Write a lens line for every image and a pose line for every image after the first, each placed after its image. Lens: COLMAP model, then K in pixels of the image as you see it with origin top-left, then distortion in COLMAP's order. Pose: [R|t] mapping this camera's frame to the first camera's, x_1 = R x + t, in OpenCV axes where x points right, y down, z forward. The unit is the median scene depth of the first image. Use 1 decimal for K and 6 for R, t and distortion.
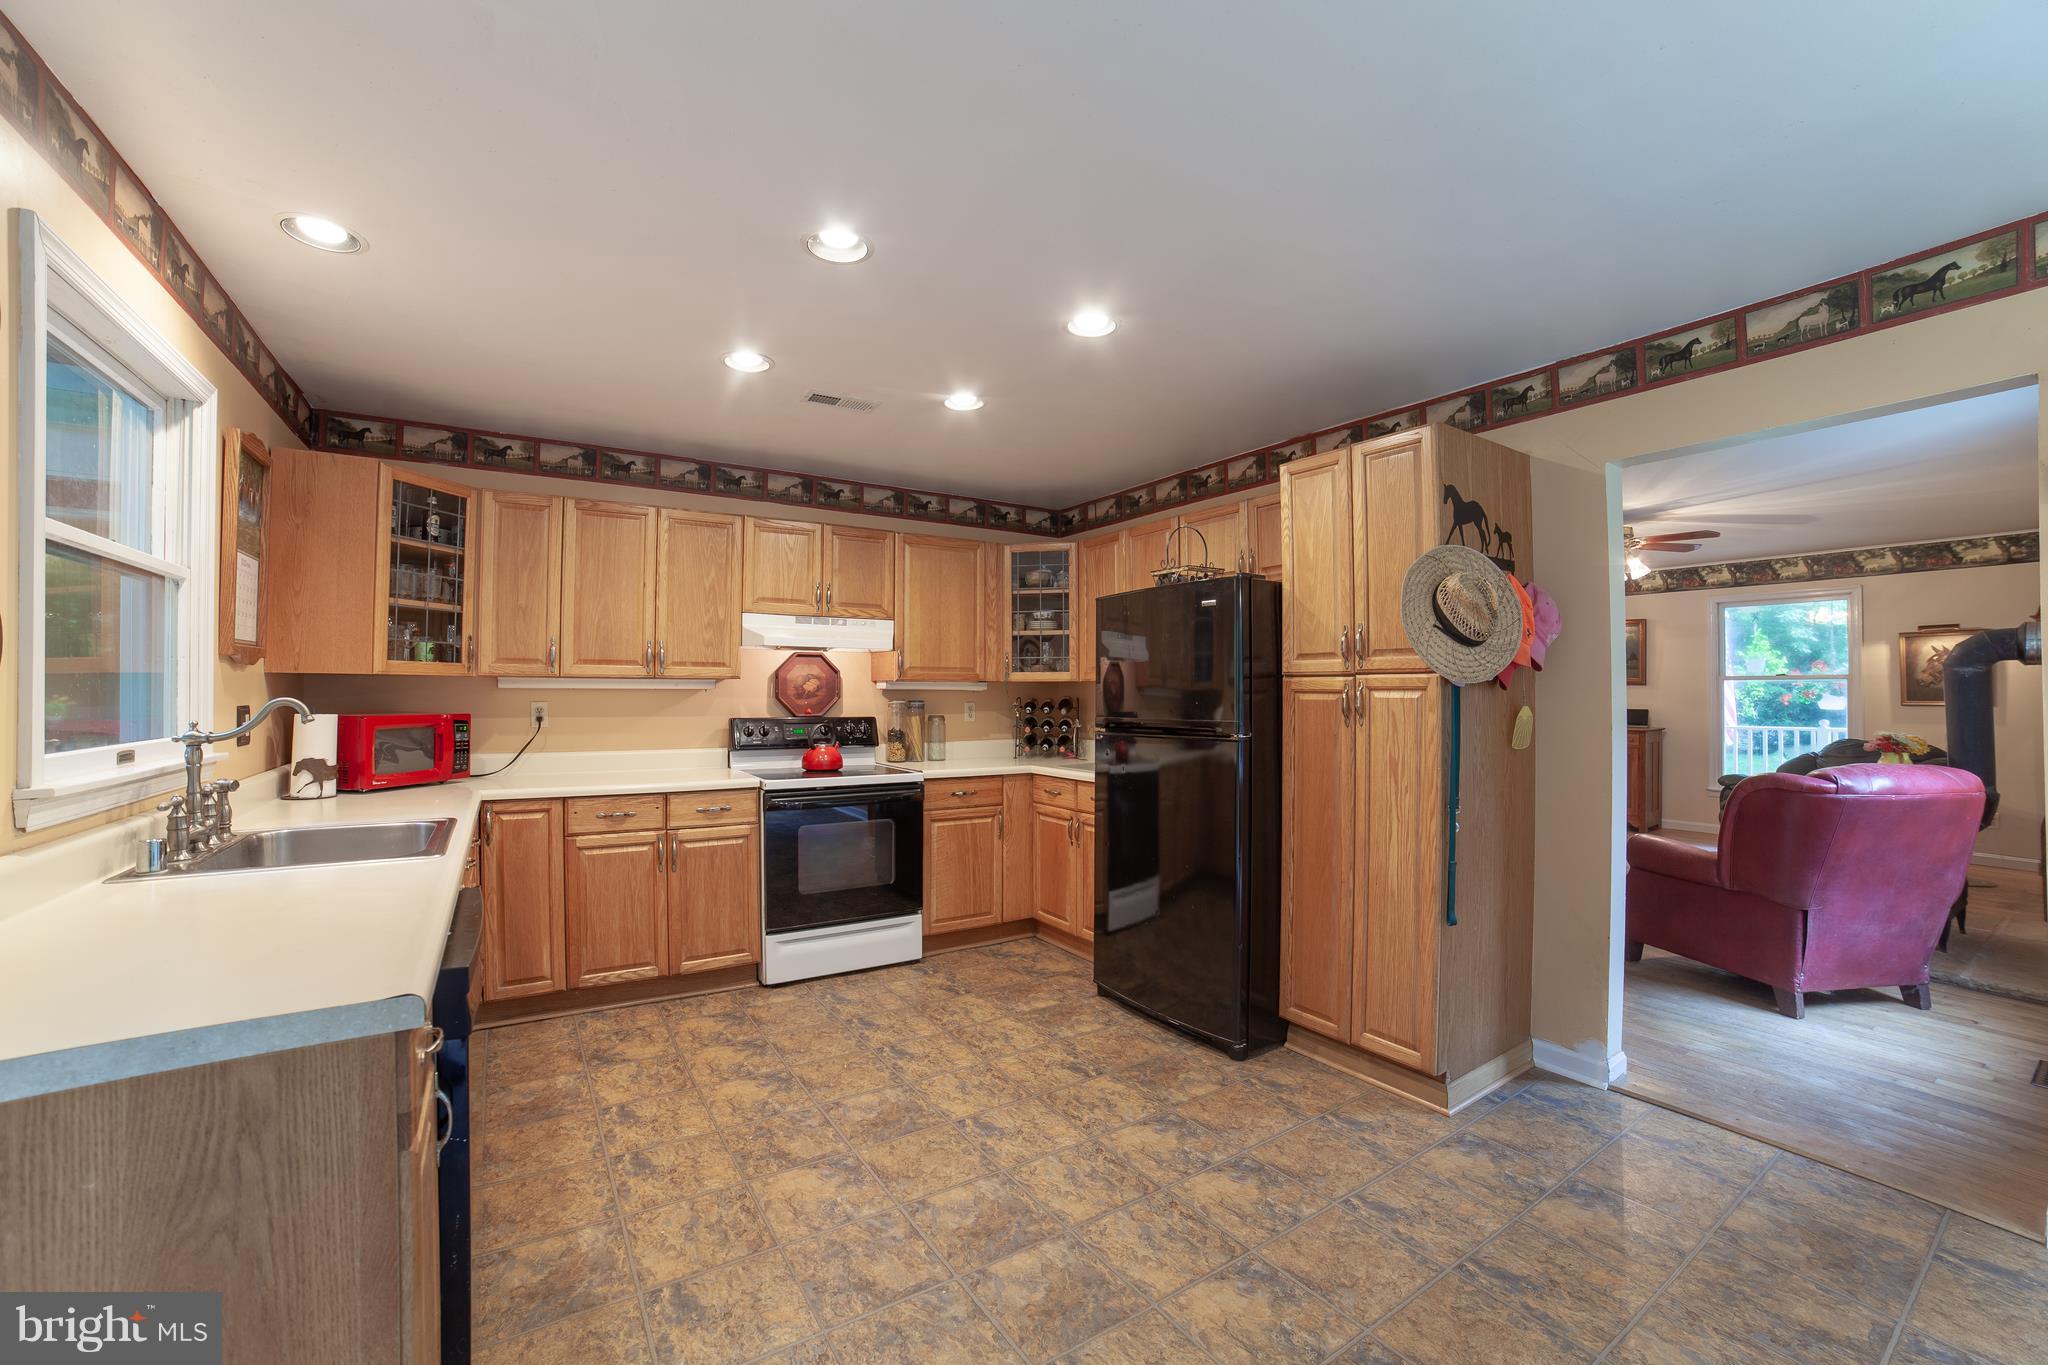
lens RADIAL K [[825.9, 0, 1032.8], [0, 825.9, 683.6], [0, 0, 1]] dist [-0.110605, 0.039735]
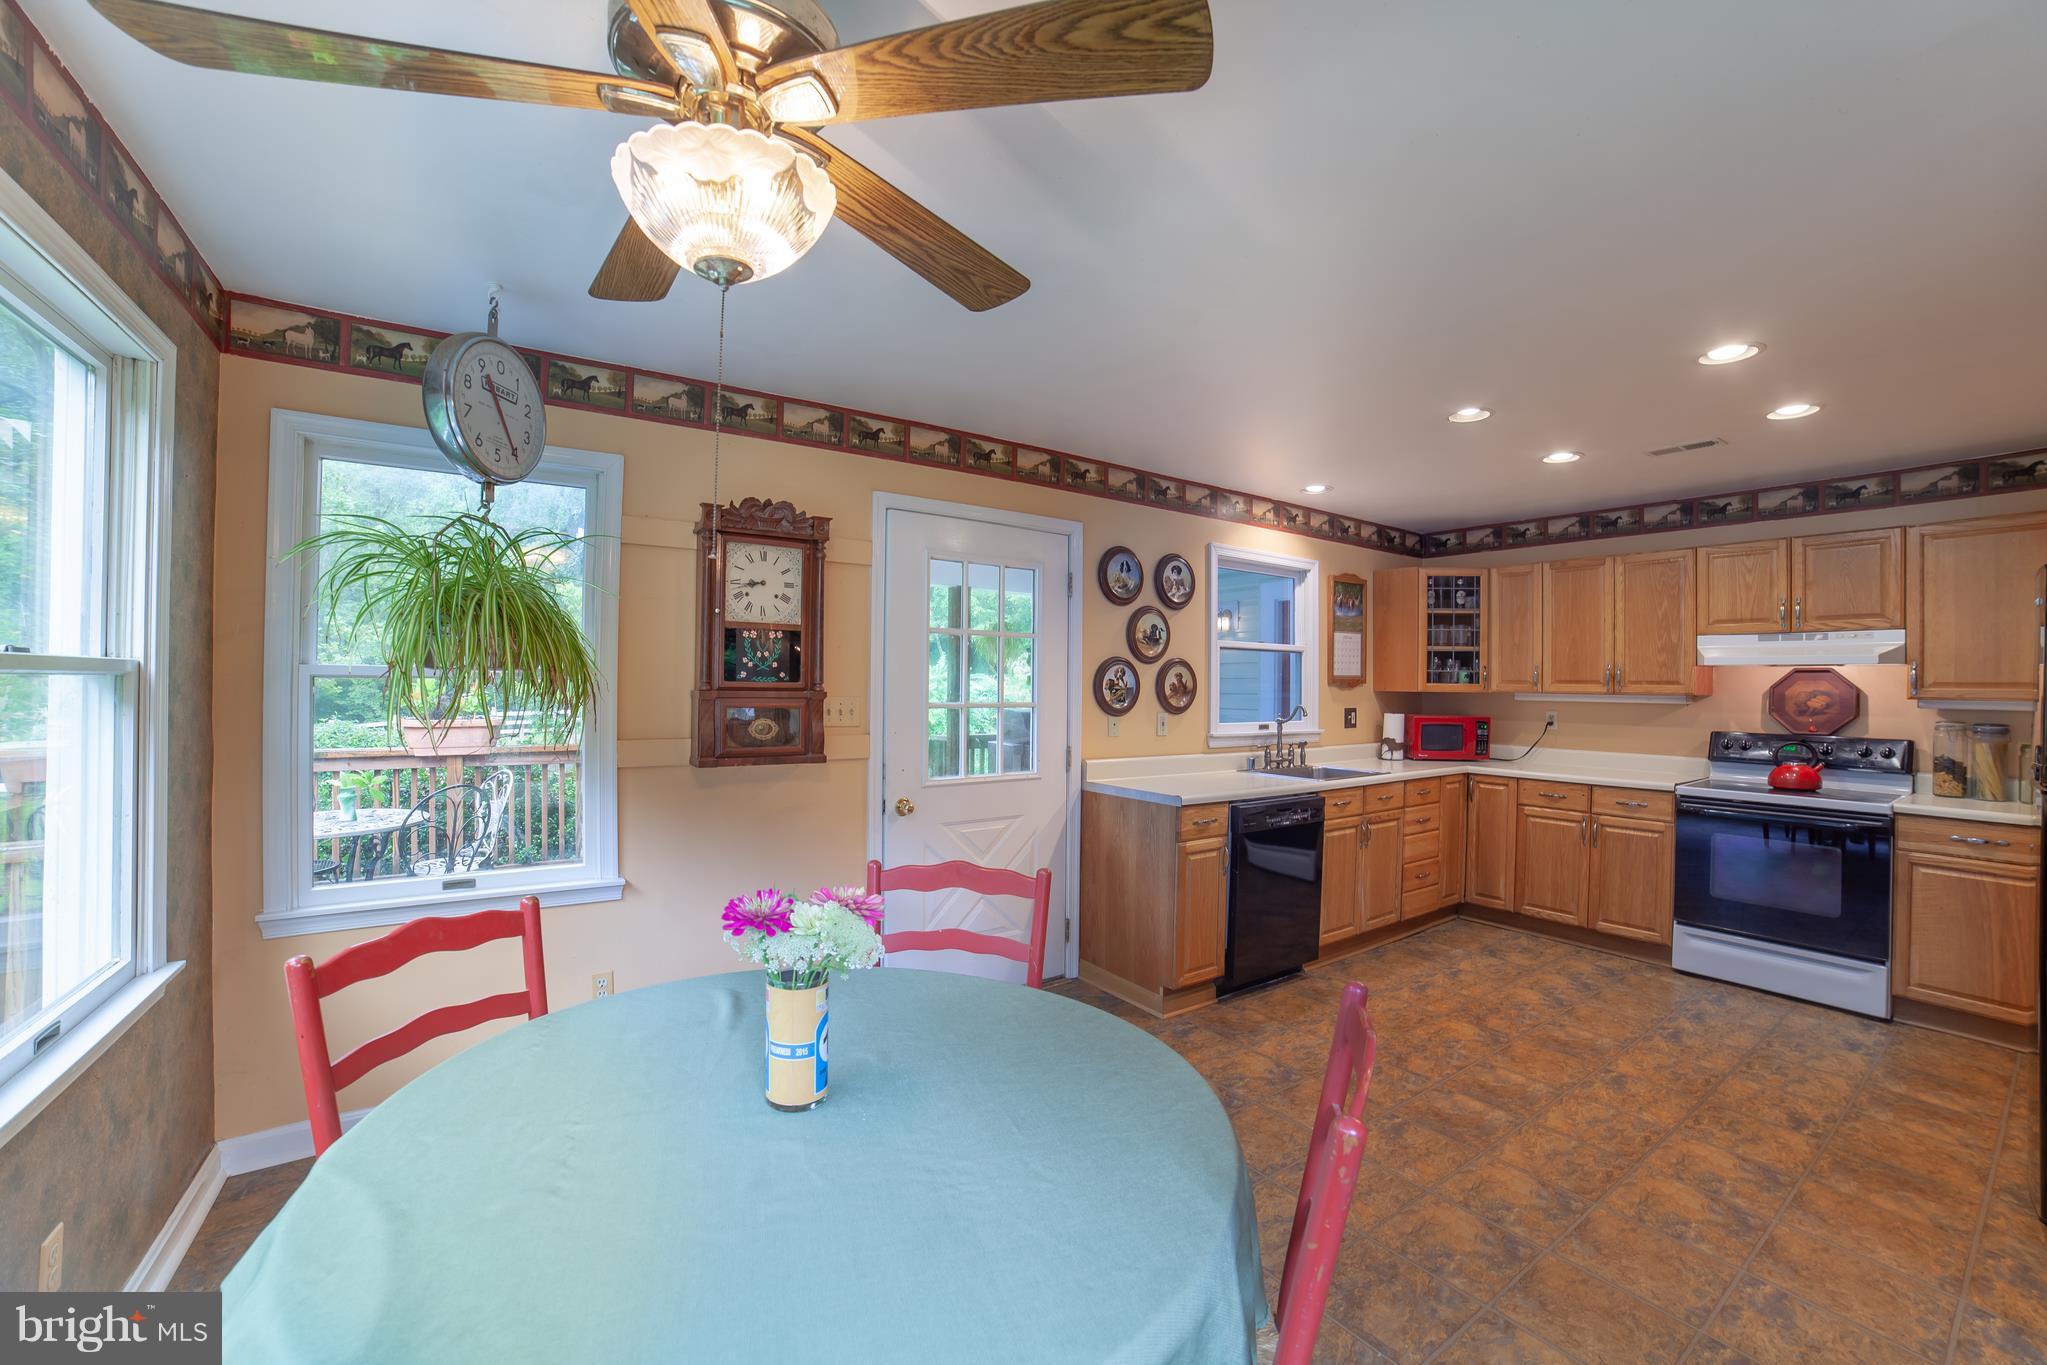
lens RADIAL K [[825.5, 0, 1032.3], [0, 825.5, 683.6], [0, 0, 1]] dist [-0.110605, 0.039735]
pose [[0.029357, -0.003757, -0.999562, 0.769173], [-0.001597, 0.999991, -0.003805, -0.018884], [0.999568, 0.001708, 0.029351, 0.076578]]
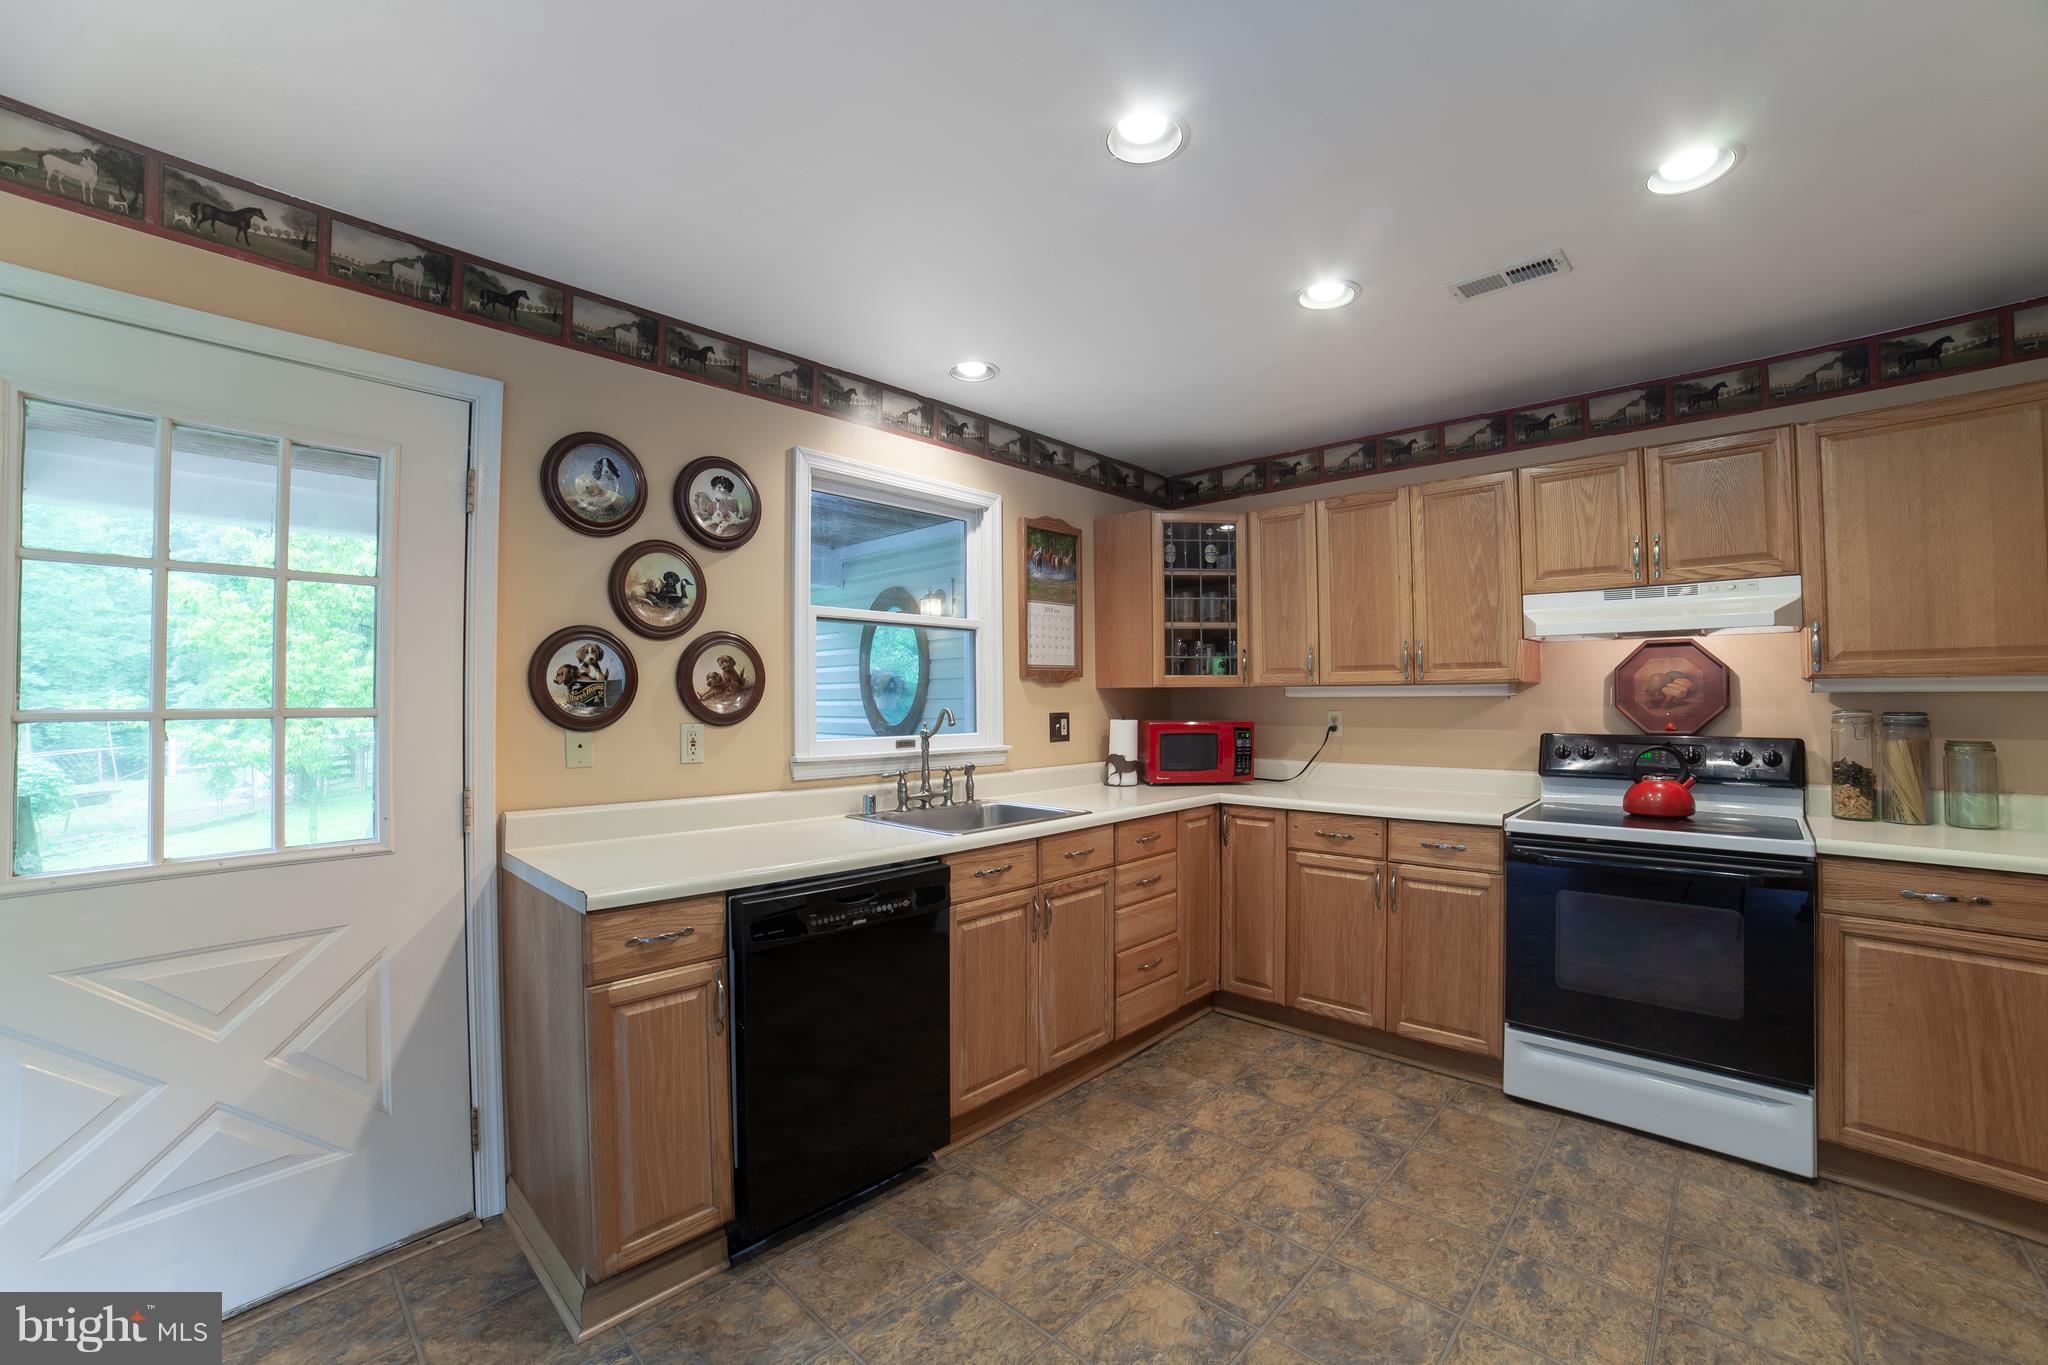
lens RADIAL K [[825.9, 0, 1032.8], [0, 825.9, 683.6], [0, 0, 1]] dist [-0.110605, 0.039735]
pose [[0.231094, -0.023252, -0.972654, 0.296637], [0.016381, 0.999666, -0.020006, 0.003432], [0.972794, -0.011310, 0.231397, 0.437801]]
